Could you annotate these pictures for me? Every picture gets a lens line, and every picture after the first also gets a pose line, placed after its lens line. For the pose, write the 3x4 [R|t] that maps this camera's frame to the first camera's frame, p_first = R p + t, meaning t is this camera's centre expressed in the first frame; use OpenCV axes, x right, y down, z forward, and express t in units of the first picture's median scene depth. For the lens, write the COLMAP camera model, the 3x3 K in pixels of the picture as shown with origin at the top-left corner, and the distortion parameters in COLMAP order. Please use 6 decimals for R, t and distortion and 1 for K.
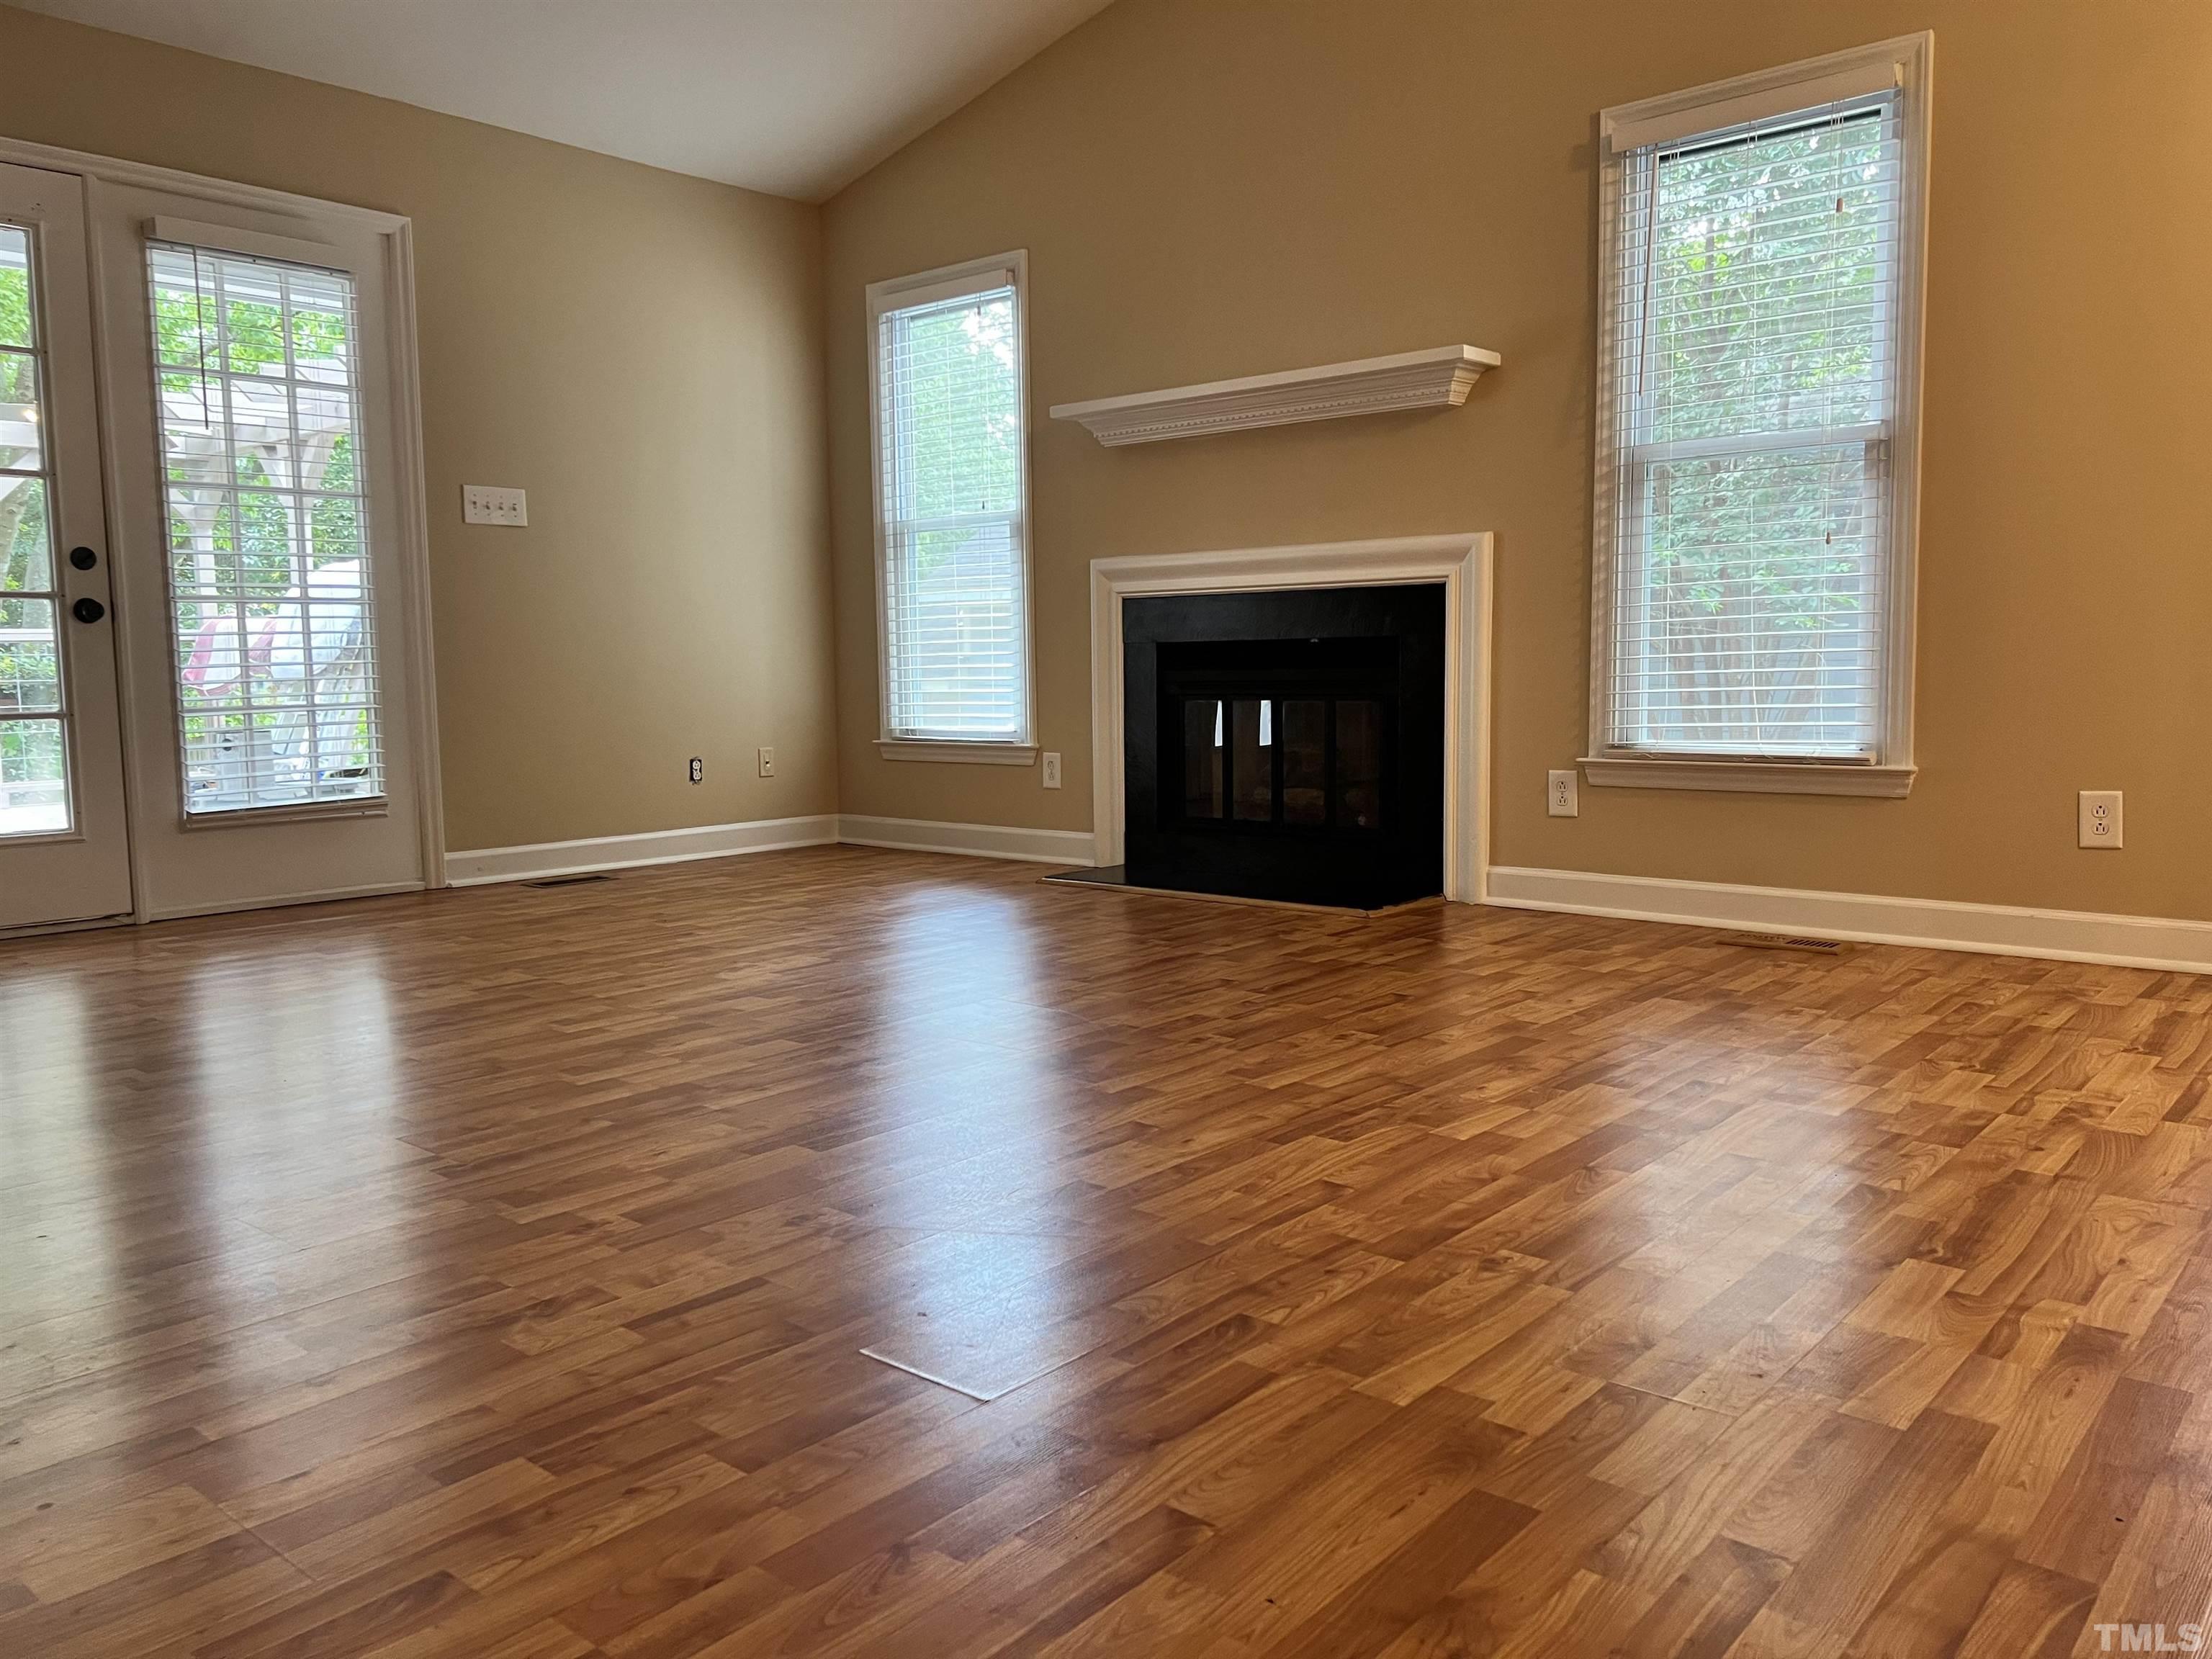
lens RADIAL K [[1650.6, 0, 1108.5], [0, 1650.6, 837.3], [0, 0, 1]] dist [0.053617, -0.058959]
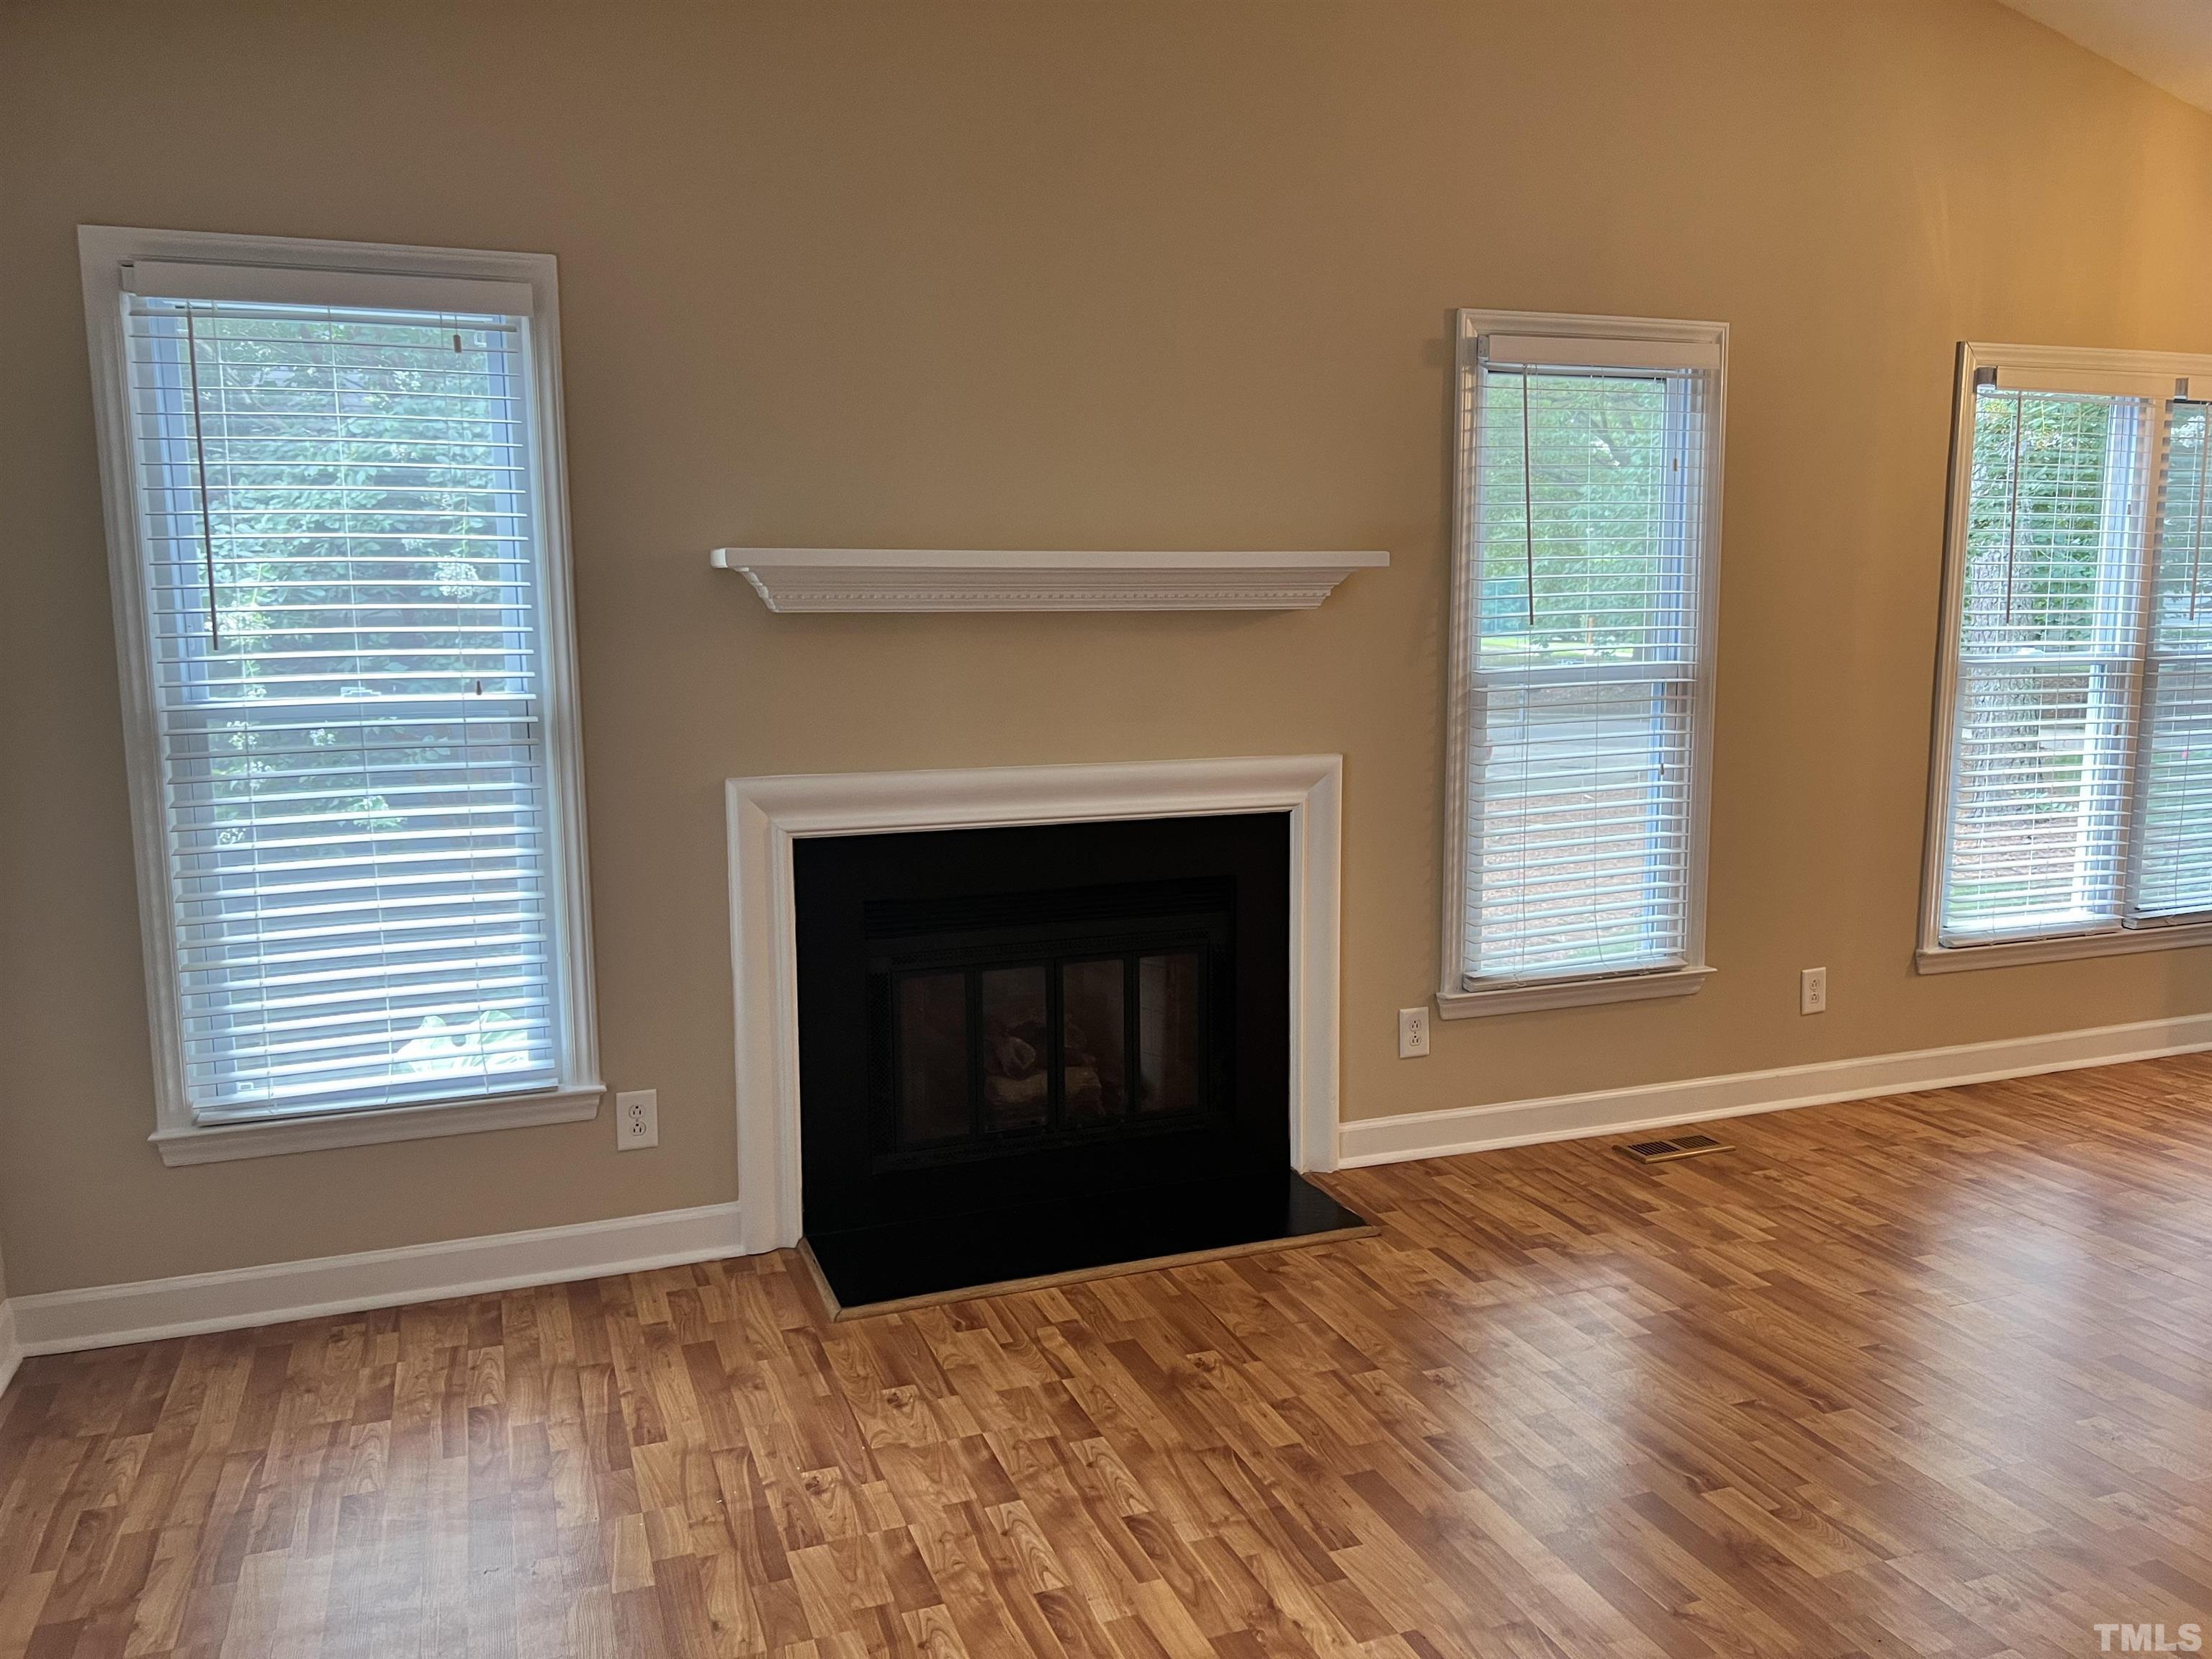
lens RADIAL K [[1650.6, 0, 1121.4], [0, 1650.6, 842.1], [0, 0, 1]] dist [0.053617, -0.058959]
pose [[0.483658, -0.118726, 0.867167, -0.572605], [0.092341, 0.992150, 0.084335, -0.217484], [-0.870372, 0.039286, 0.490825, 0.661113]]
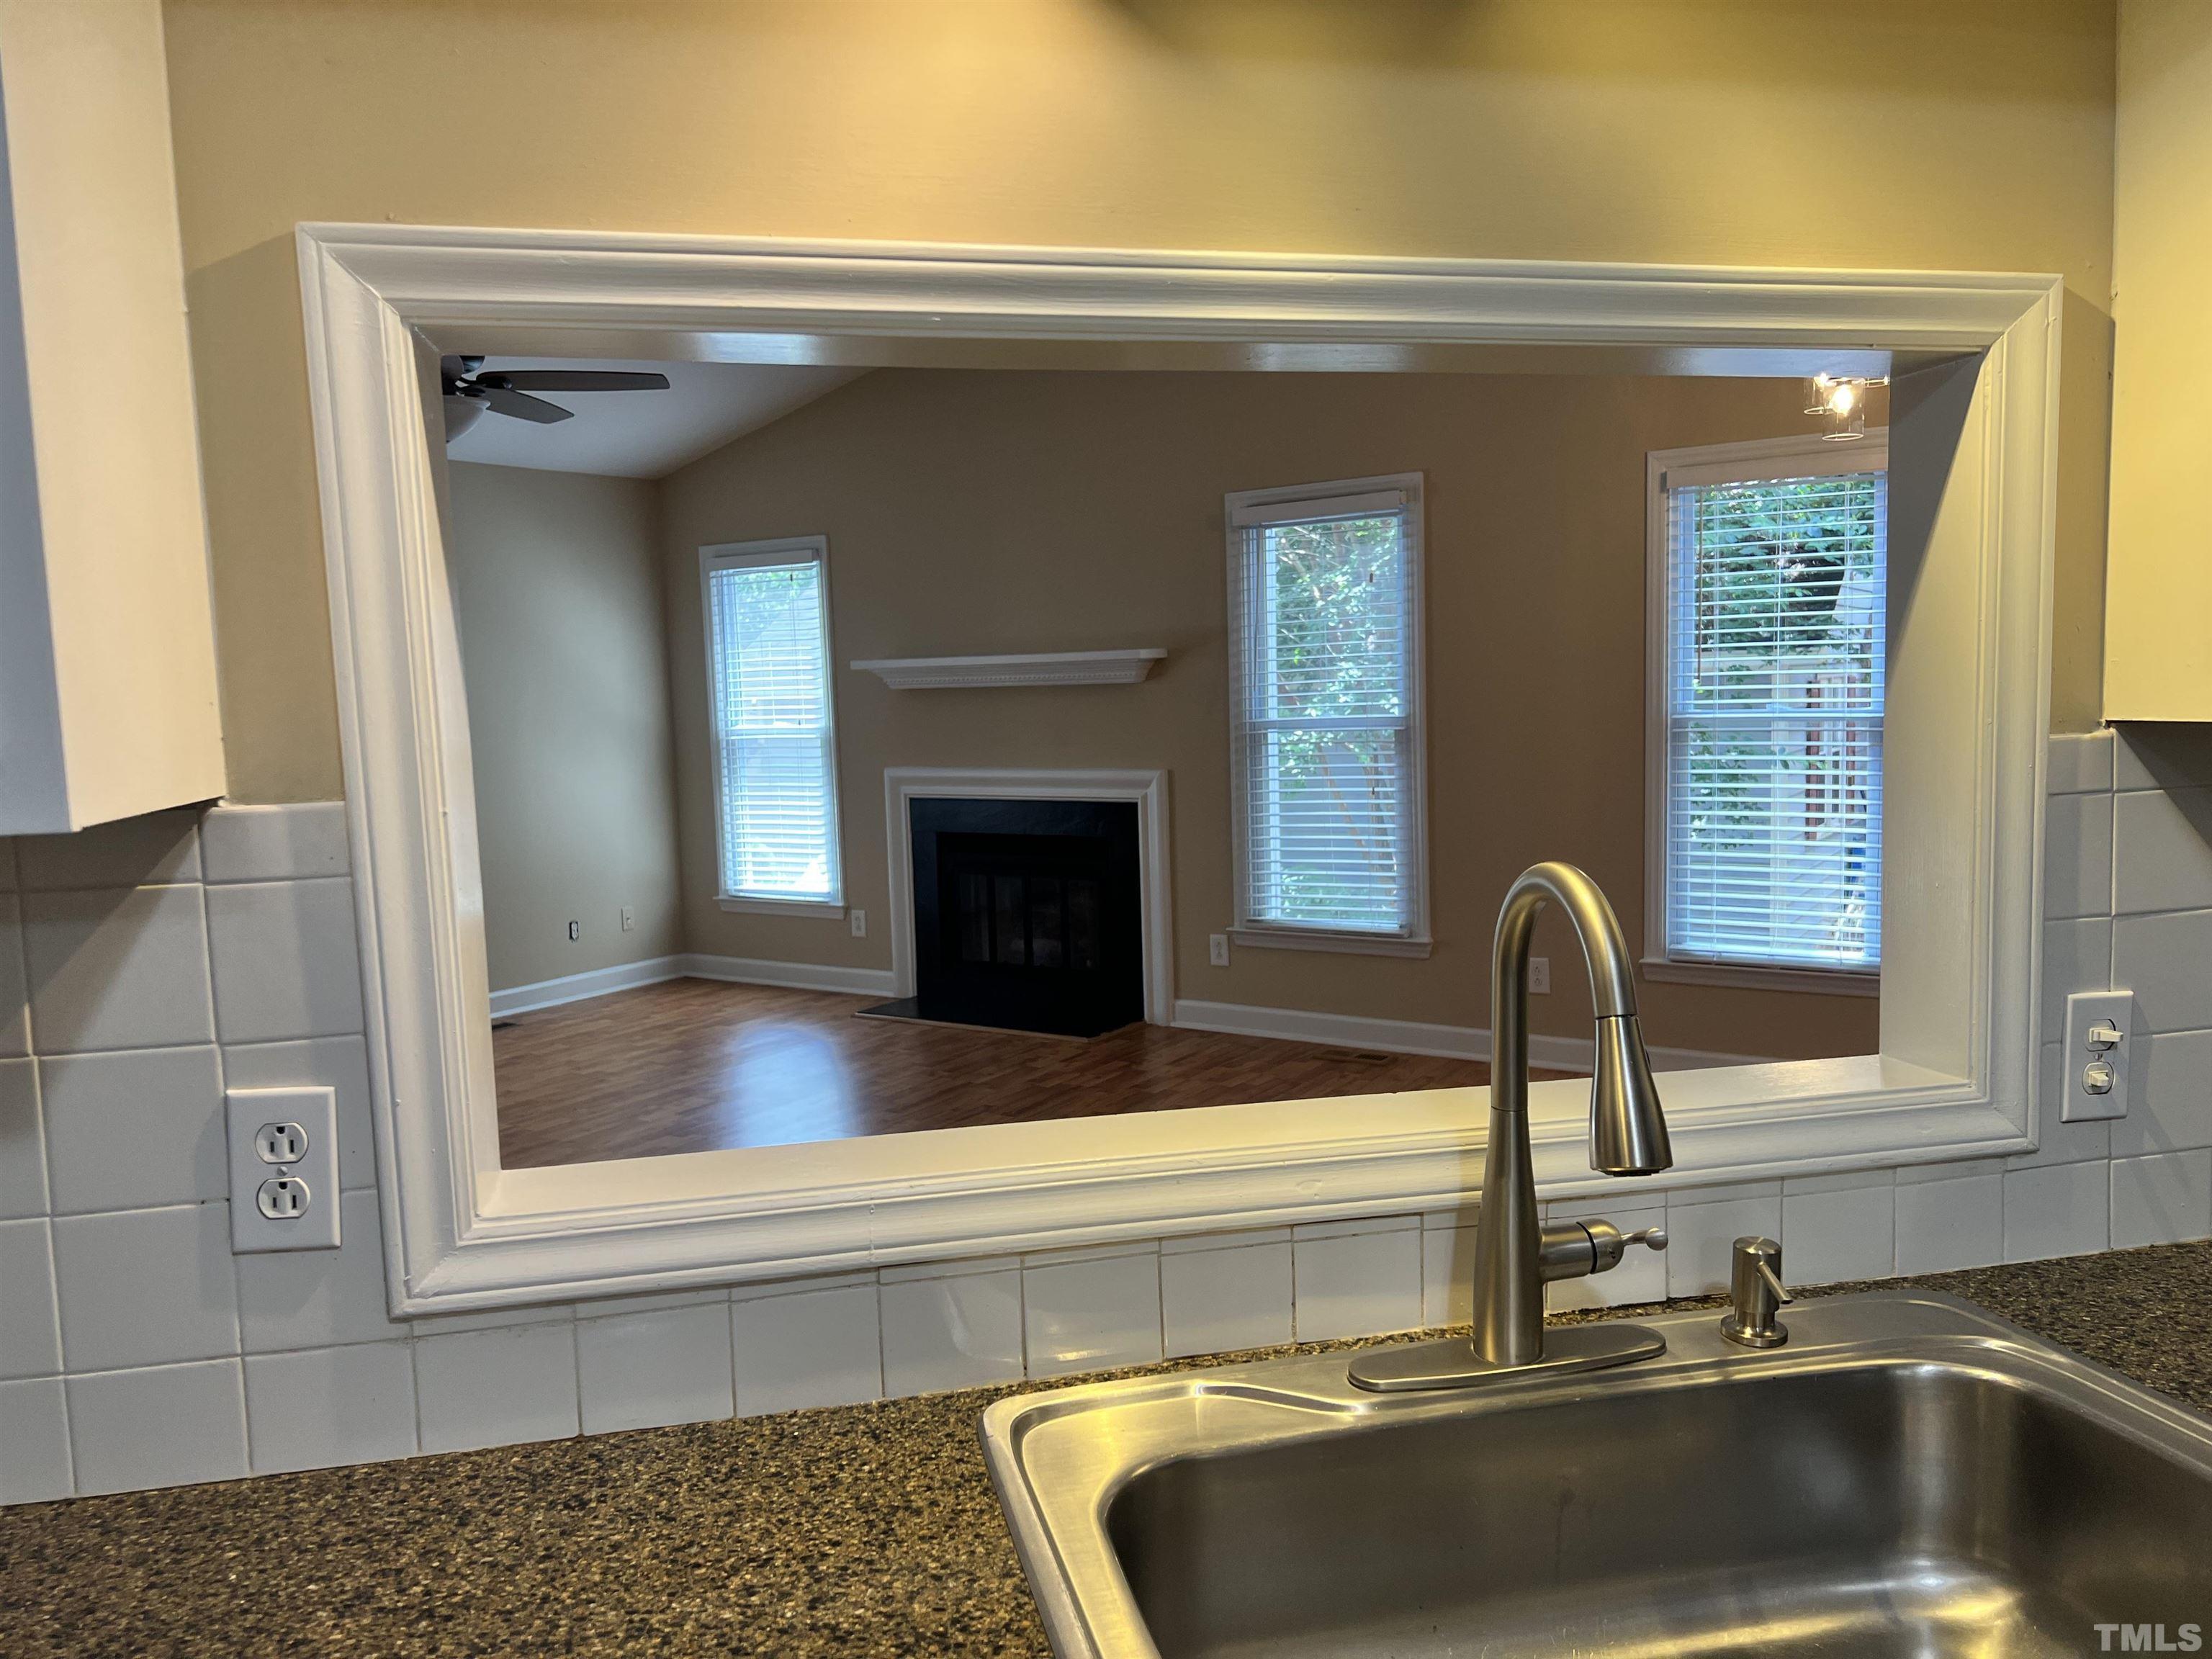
lens RADIAL K [[1650.6, 0, 1097.1], [0, 1650.6, 850.0], [0, 0, 1]] dist [0.053617, -0.058959]
pose [[0.991885, -0.032054, 0.123030, -0.006764], [0.032656, 0.999462, -0.002880, -0.109708], [-0.122872, 0.006874, 0.992399, -0.406128]]
